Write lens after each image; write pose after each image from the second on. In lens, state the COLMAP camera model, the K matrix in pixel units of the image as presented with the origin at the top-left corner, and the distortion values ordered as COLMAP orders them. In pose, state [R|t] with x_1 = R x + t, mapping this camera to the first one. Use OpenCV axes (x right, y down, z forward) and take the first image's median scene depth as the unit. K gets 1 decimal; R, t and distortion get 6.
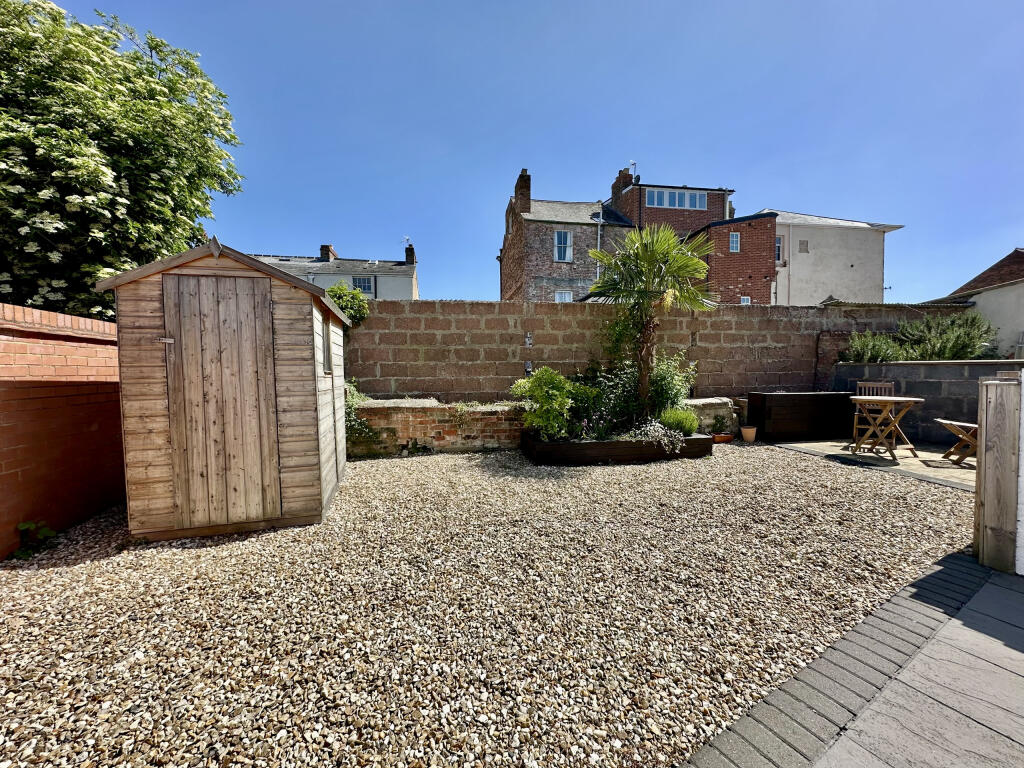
lens RADIAL K [[408.1, 0, 512.0], [0, 408.1, 384.0], [0, 0, 1]] dist [0.002760, 0.000942]
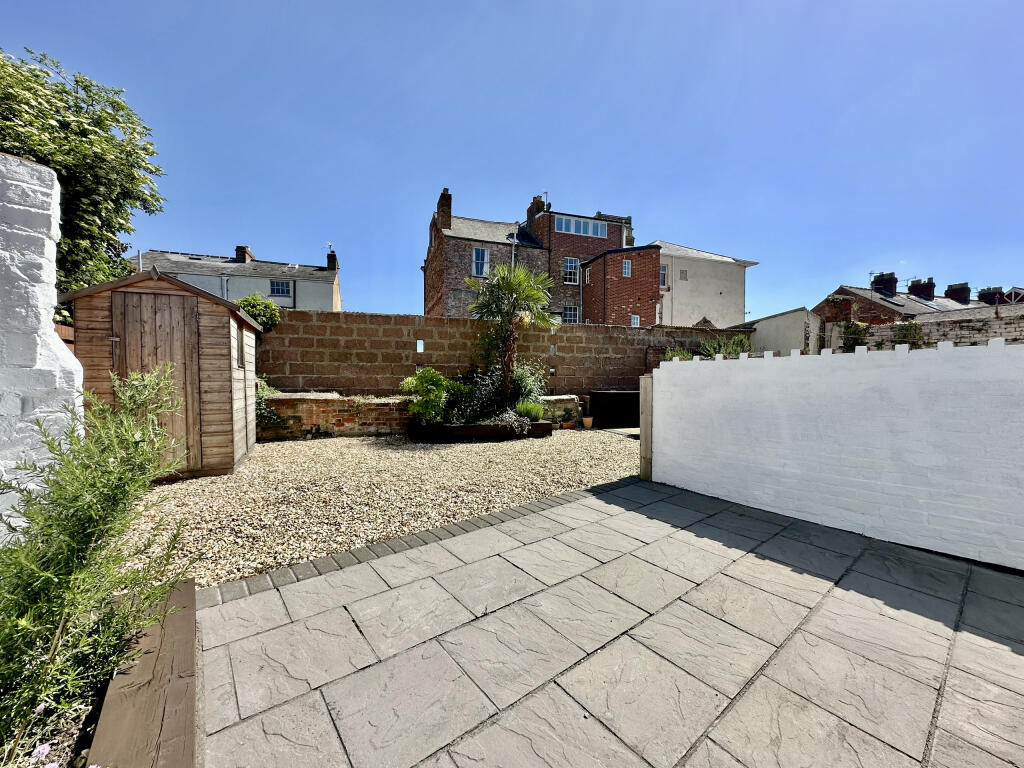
lens RADIAL K [[408.1, 0, 512.0], [0, 408.1, 384.0], [0, 0, 1]] dist [0.002760, 0.000942]
pose [[0.986817, 0.012630, 0.161348, 0.131311], [-0.009387, 0.999739, -0.020847, 0.030892], [-0.161570, 0.019058, 0.986677, -0.289329]]
